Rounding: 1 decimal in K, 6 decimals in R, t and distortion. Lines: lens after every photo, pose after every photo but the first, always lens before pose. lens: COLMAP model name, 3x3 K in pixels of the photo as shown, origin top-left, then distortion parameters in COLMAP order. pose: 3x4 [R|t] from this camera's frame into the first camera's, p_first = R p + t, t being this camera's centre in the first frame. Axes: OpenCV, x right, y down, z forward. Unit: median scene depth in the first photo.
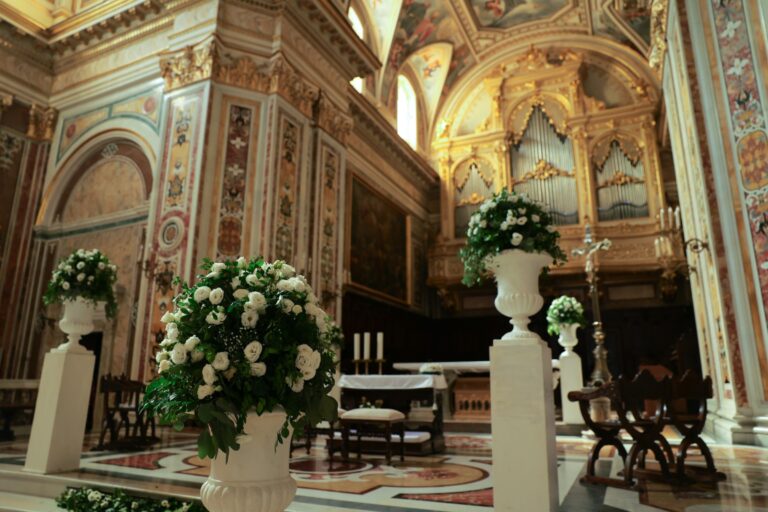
lens RADIAL K [[526.6, 0, 382.2], [0, 526.6, 255.5], [0, 0, 1]] dist [-0.057804, 0.006854]
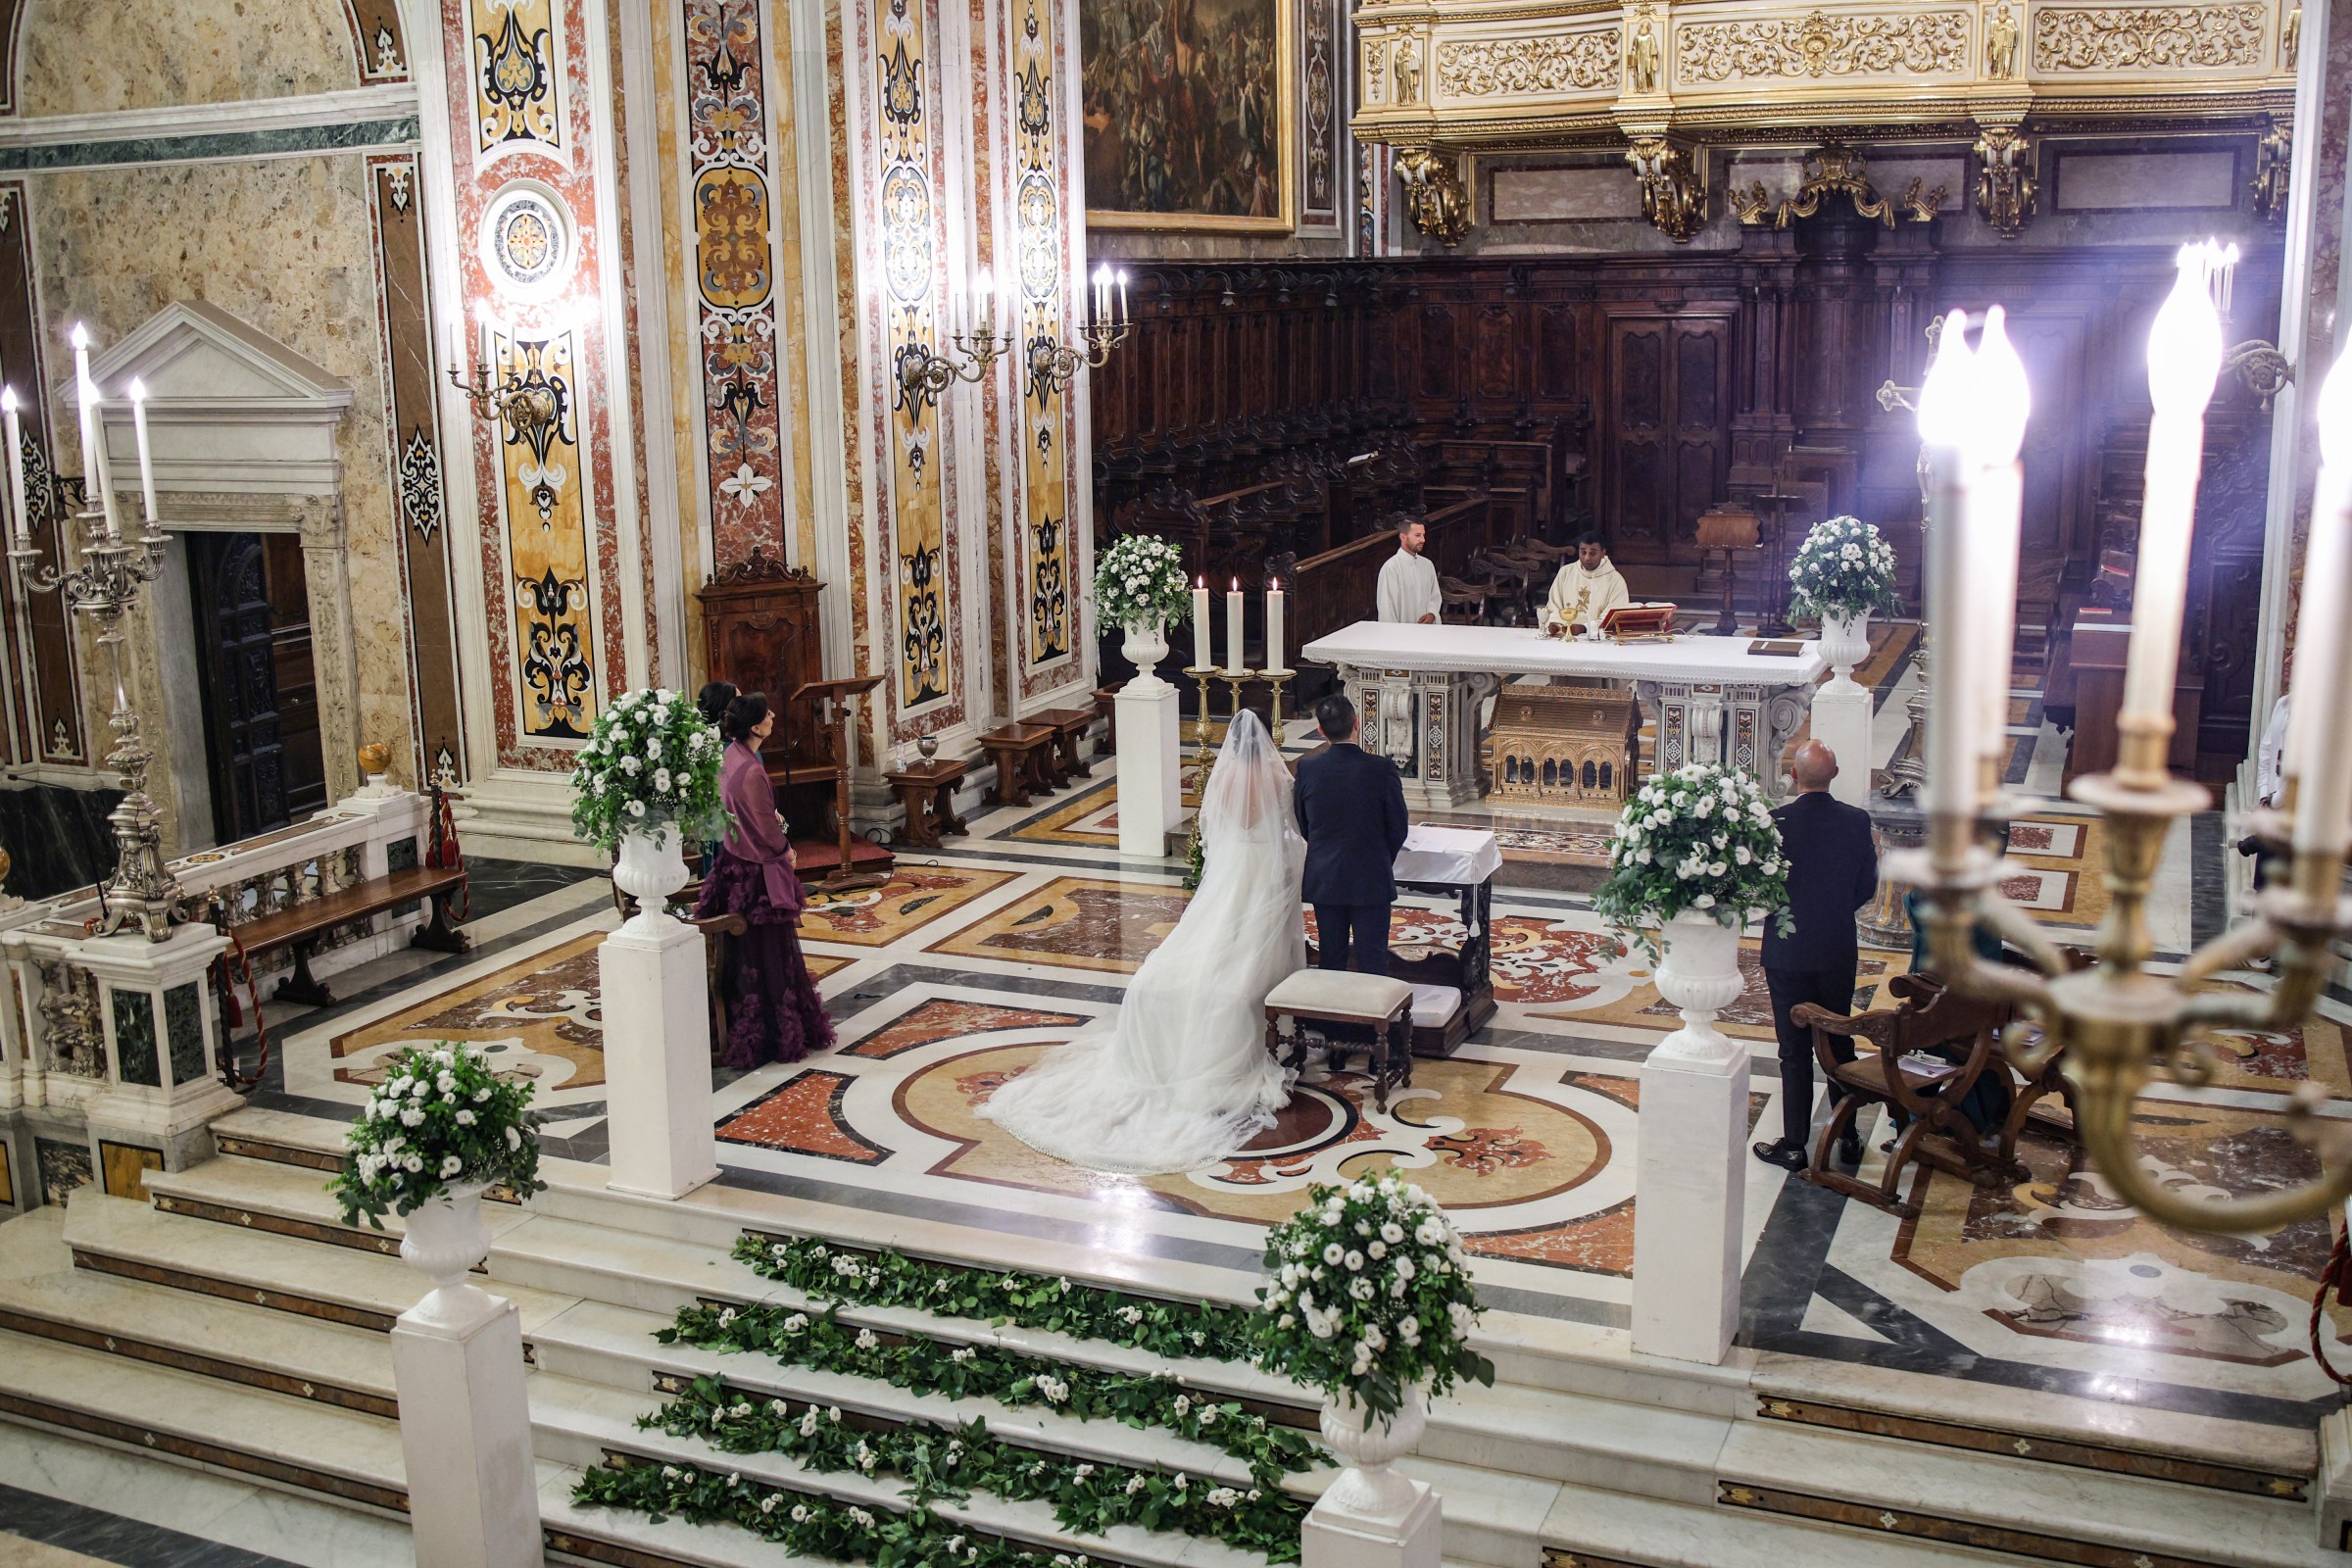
lens RADIAL K [[2408.5, 0, 1173.2], [0, 2408.5, 784.2], [0, 0, 1]] dist [-0.038446, 0.000000]
pose [[0.998788, -0.033690, 0.035879, -0.106439], [0.014206, 0.895306, 0.445224, -0.351498], [-0.047122, -0.444175, 0.894700, -0.322947]]
